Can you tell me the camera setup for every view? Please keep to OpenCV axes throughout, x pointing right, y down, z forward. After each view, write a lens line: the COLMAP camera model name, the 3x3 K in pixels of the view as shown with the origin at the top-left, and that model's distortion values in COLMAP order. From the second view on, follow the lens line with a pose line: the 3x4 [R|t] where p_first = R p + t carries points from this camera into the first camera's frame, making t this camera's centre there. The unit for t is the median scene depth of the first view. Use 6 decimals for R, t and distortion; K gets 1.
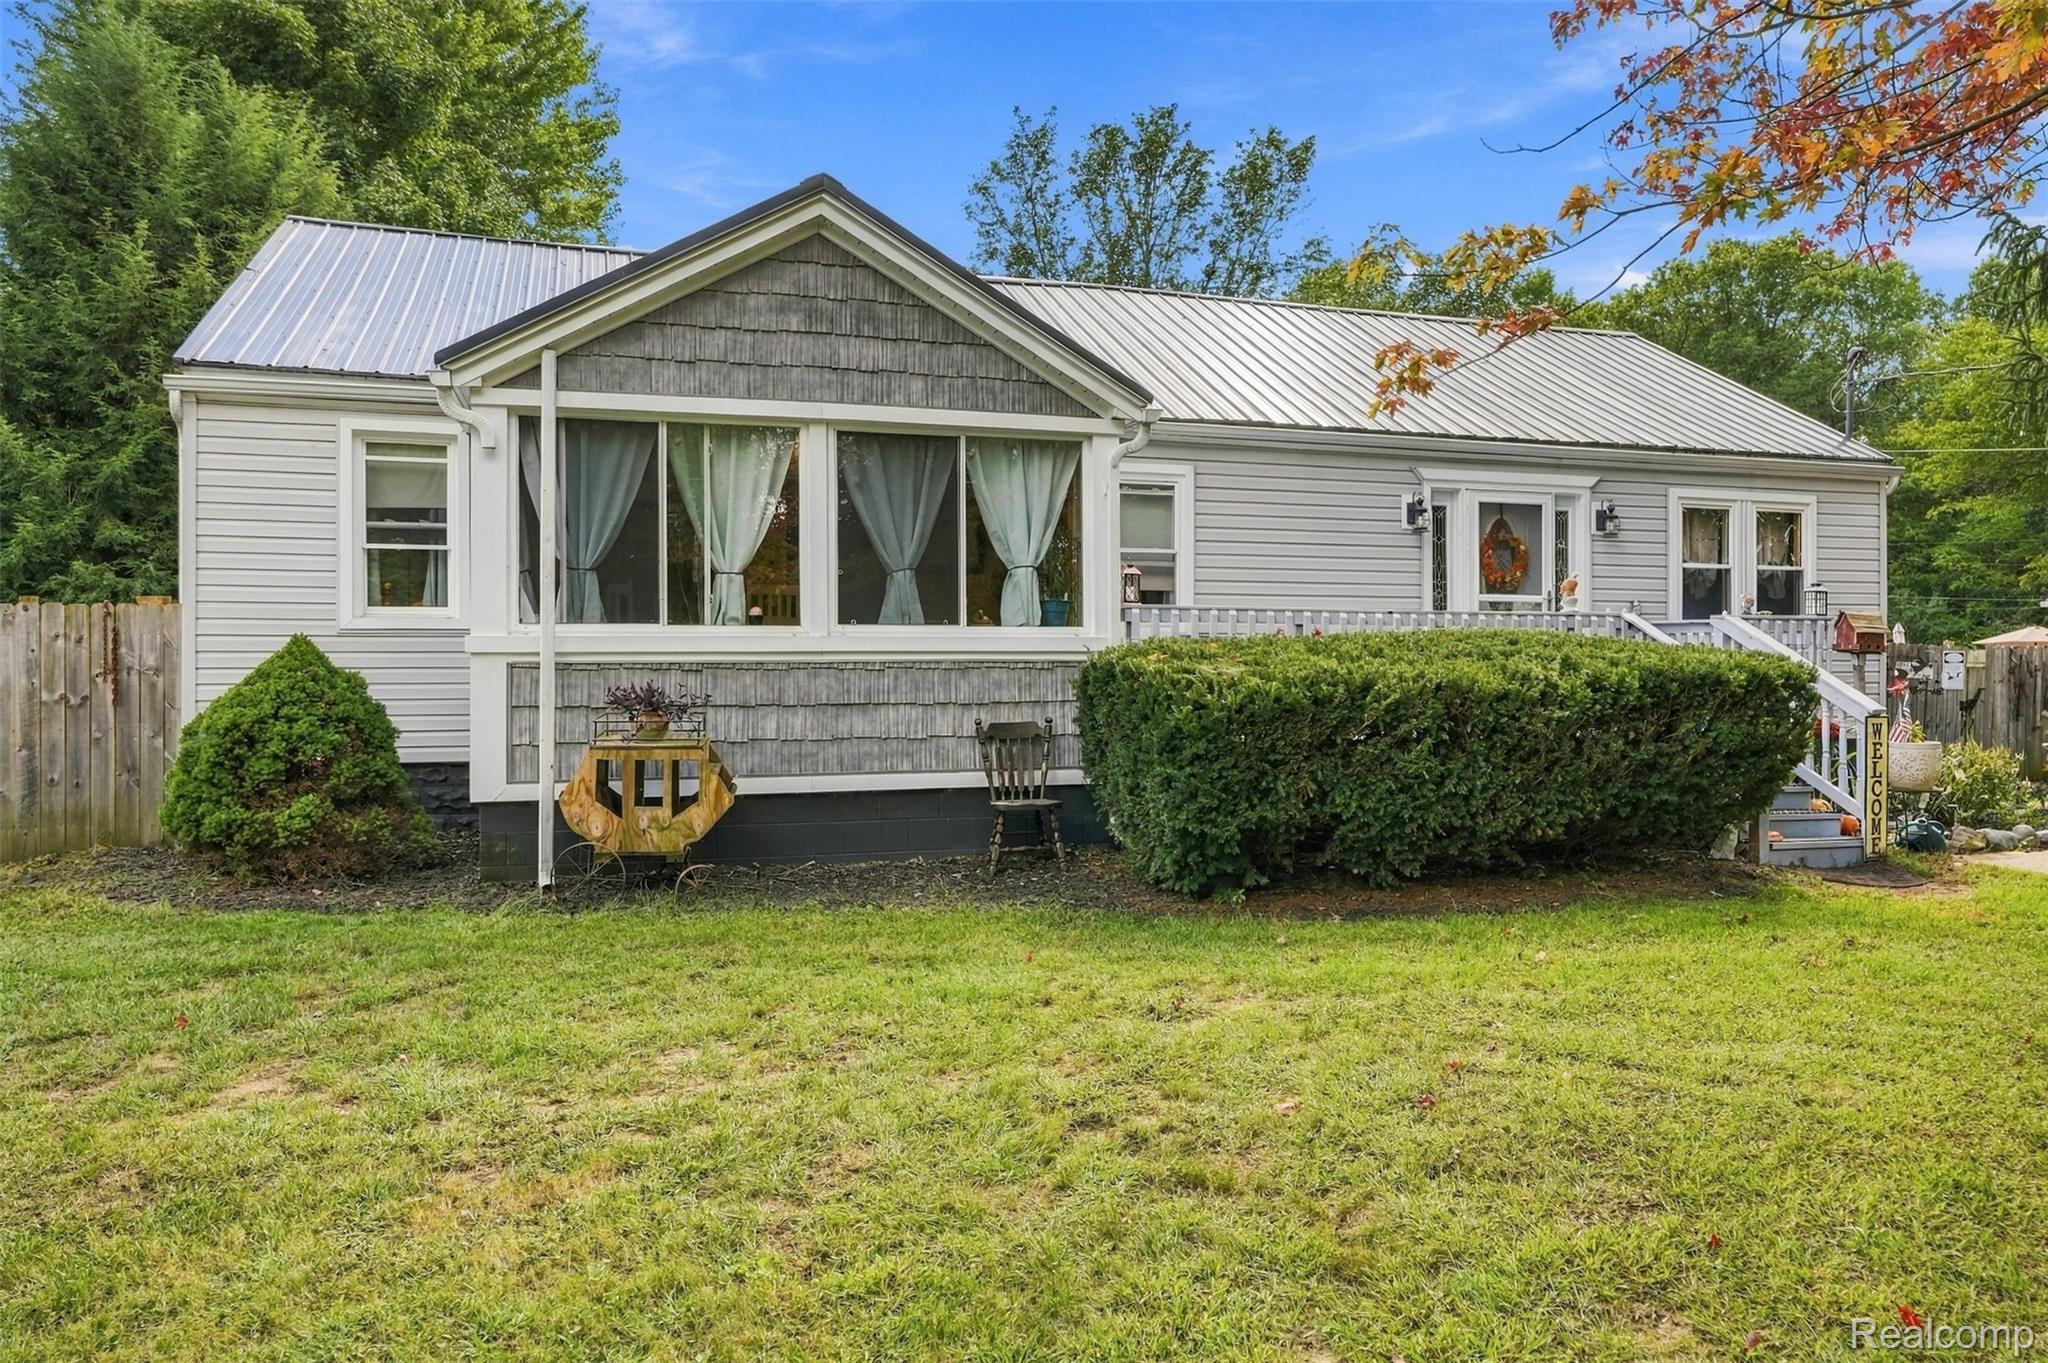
lens RADIAL K [[939.3, 0, 1024.0], [0, 939.3, 681.5], [0, 0, 1]] dist [-0.003252, -0.000306]
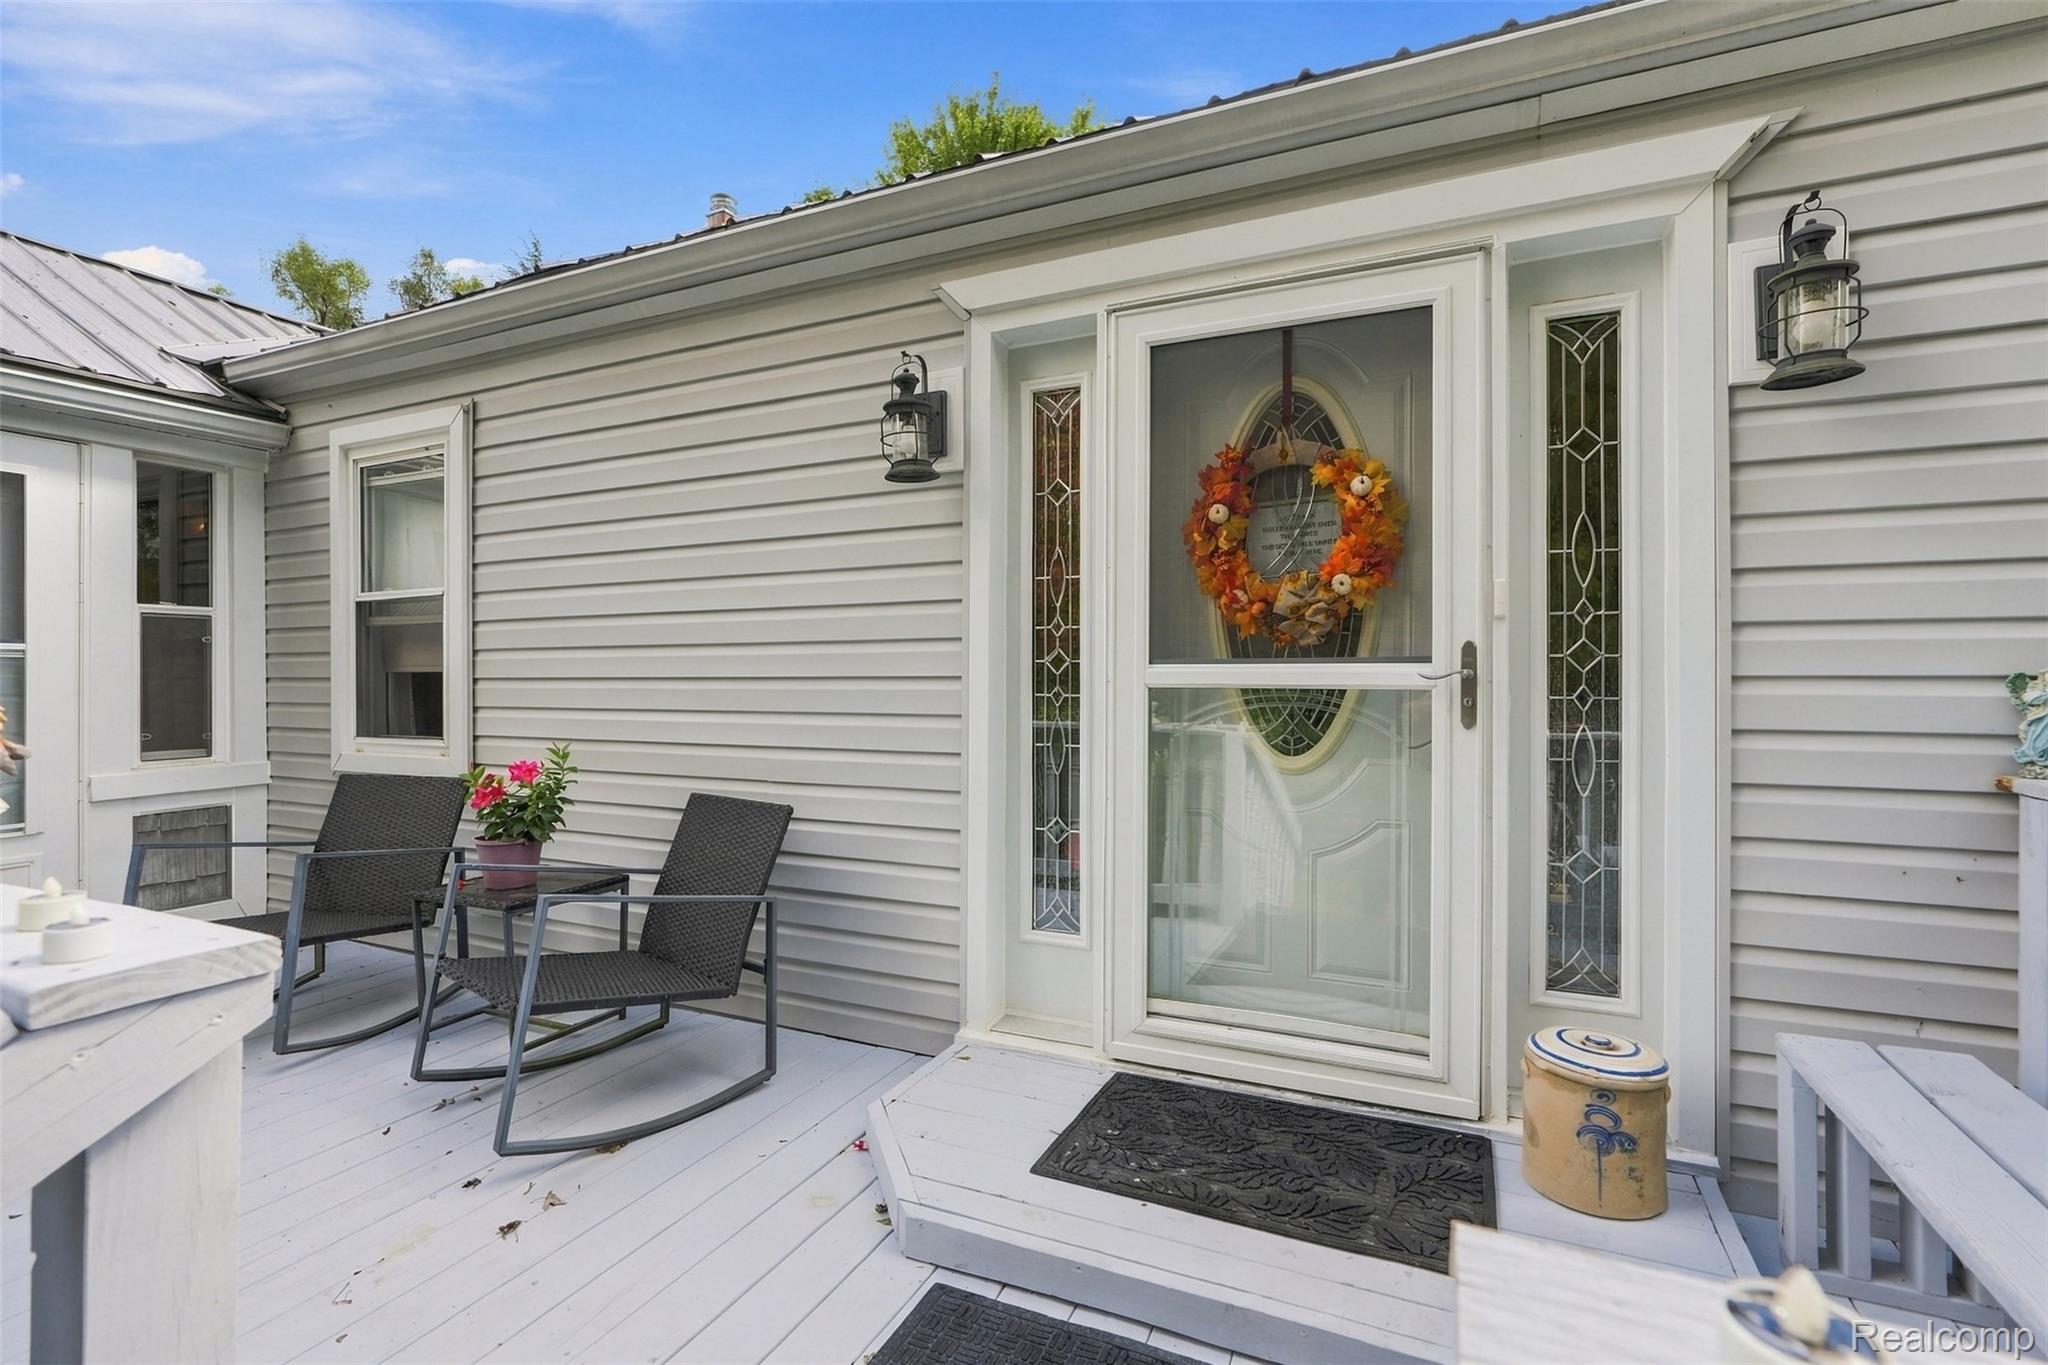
lens RADIAL K [[939.3, 0, 1024.0], [0, 939.3, 682.5], [0, 0, 1]] dist [-0.003252, -0.000306]
pose [[0.791236, 0.005606, -0.611485, 0.683686], [-0.001174, 0.999970, 0.007649, -0.097074], [0.611509, -0.005334, 0.791219, 0.804250]]
